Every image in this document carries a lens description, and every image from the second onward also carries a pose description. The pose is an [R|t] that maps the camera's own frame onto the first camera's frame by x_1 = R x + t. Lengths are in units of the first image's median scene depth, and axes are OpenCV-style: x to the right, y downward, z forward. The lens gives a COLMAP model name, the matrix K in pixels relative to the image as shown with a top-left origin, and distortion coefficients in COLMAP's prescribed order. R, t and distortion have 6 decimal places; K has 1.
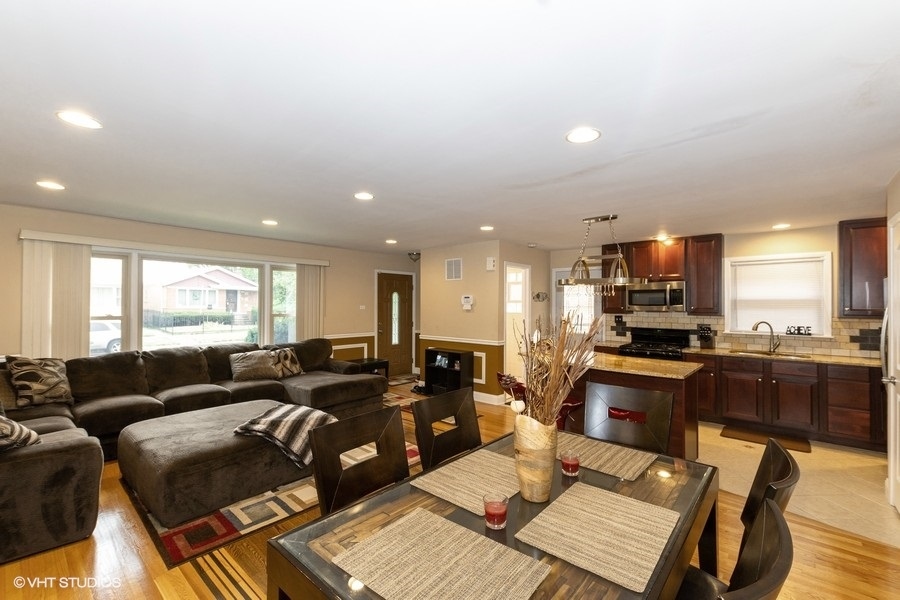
lens RADIAL K [[387.4, 0, 443.7], [0, 387.4, 299.7], [0, 0, 1]] dist [-0.002214, -0.000228]
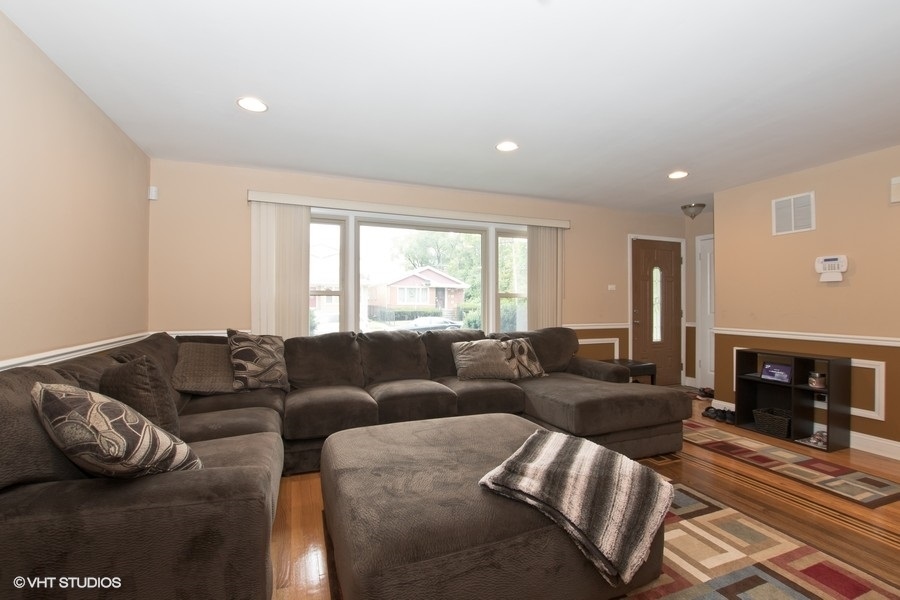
lens RADIAL K [[402.8, 0, 450.0], [0, 402.8, 300.0], [0, 0, 1]] dist [-0.031857, -0.000004]
pose [[0.889527, -0.002840, -0.456874, -0.211179], [0.005040, 0.999981, 0.003597, 0.059494], [0.456855, -0.005502, 0.889524, 0.321822]]
